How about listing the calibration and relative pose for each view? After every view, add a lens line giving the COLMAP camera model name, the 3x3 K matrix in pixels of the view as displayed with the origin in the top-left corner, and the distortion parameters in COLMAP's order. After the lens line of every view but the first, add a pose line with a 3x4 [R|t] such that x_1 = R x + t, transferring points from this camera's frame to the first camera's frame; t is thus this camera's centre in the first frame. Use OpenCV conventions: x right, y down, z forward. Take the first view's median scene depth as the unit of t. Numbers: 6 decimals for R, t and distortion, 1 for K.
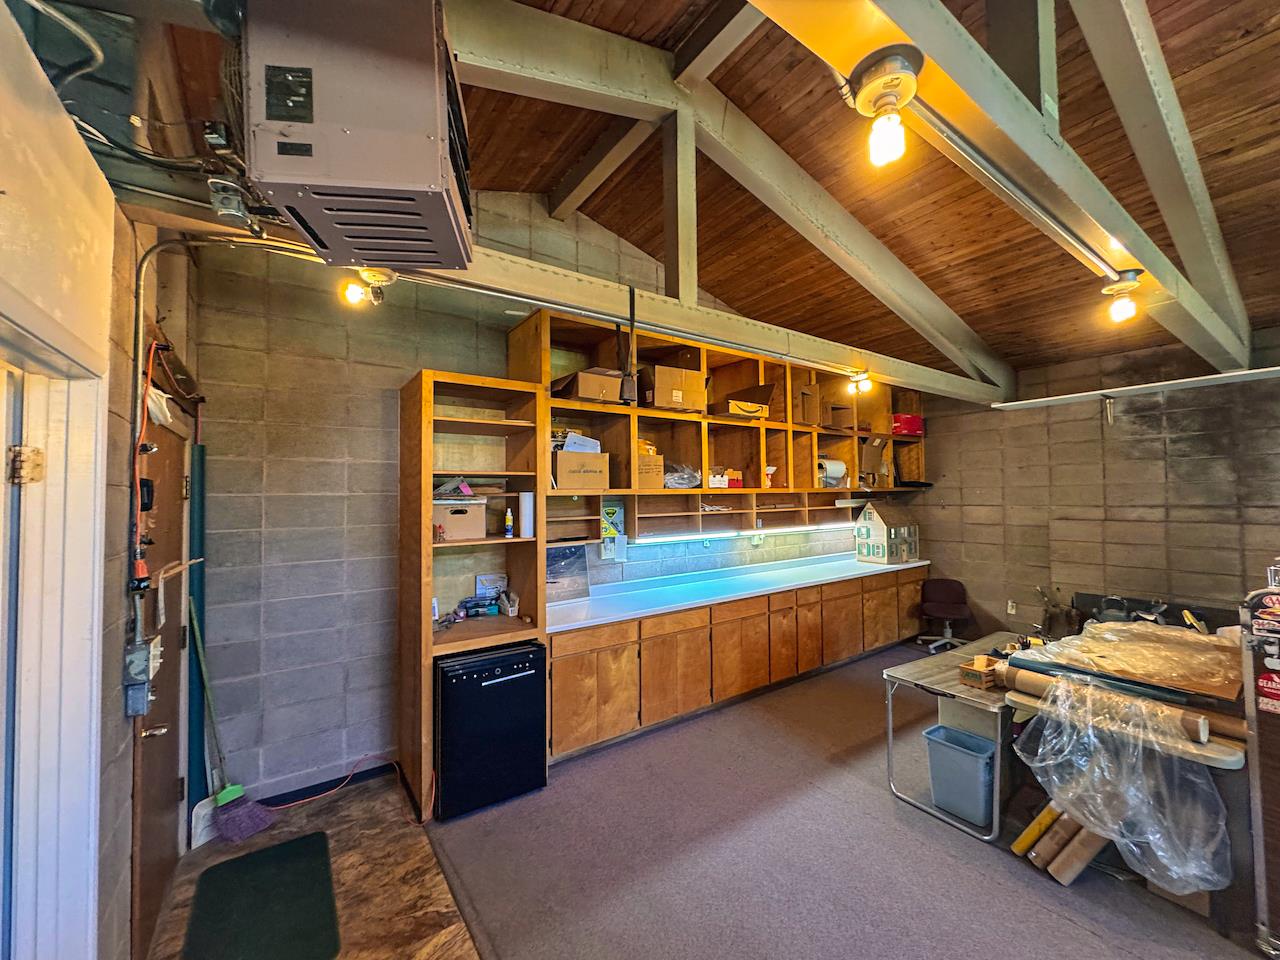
lens RADIAL K [[509.5, 0, 640.0], [0, 509.5, 480.0], [0, 0, 1]] dist [-0.000554, -0.000166]
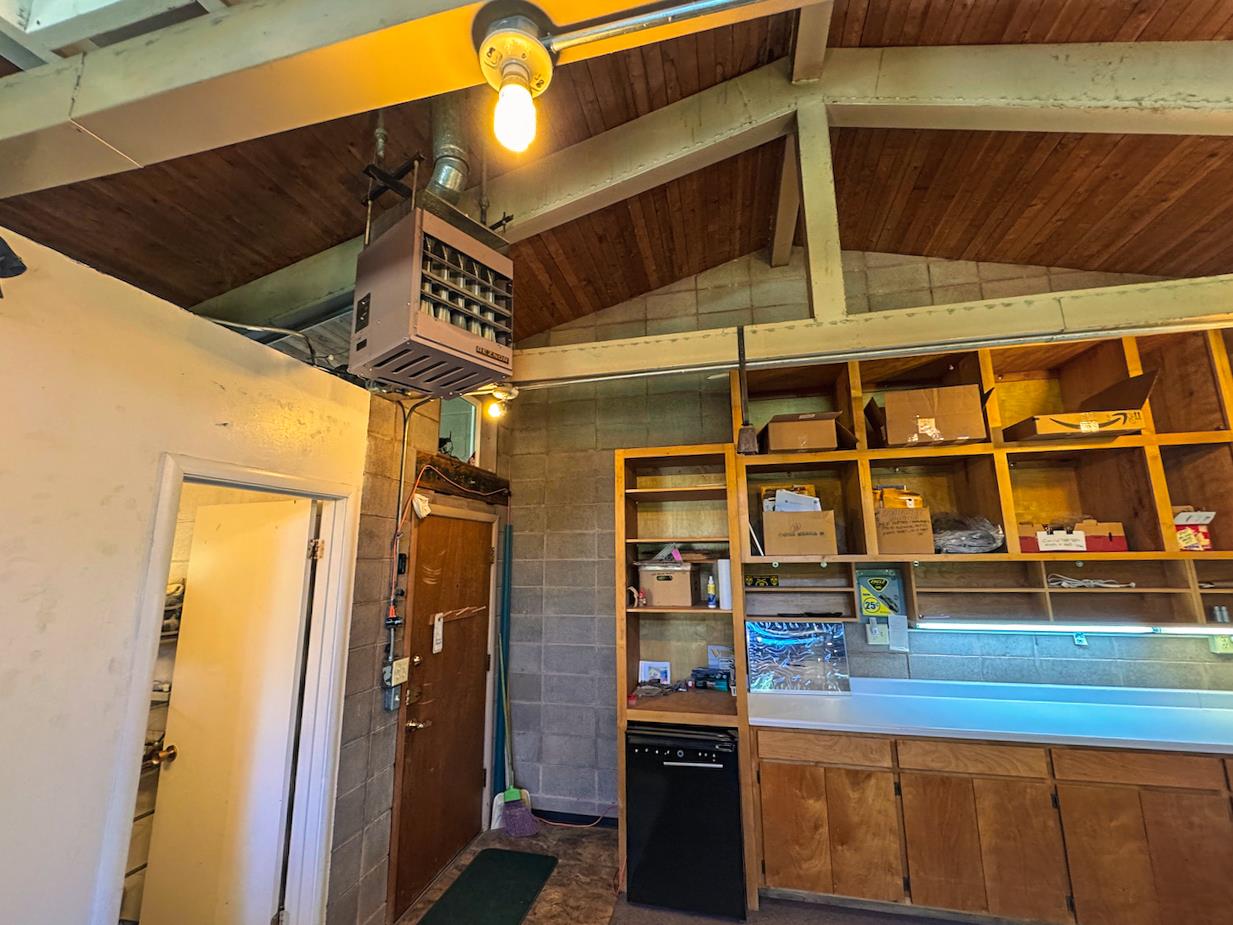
lens RADIAL K [[510.5, 0, 616.5], [0, 510.5, 462.5], [0, 0, 1]] dist [-0.001550, -0.000070]
pose [[0.666445, -0.129970, -0.734138, 0.356843], [0.023198, 0.987826, -0.153823, -0.011761], [0.745193, 0.085485, 0.661347, 0.215363]]
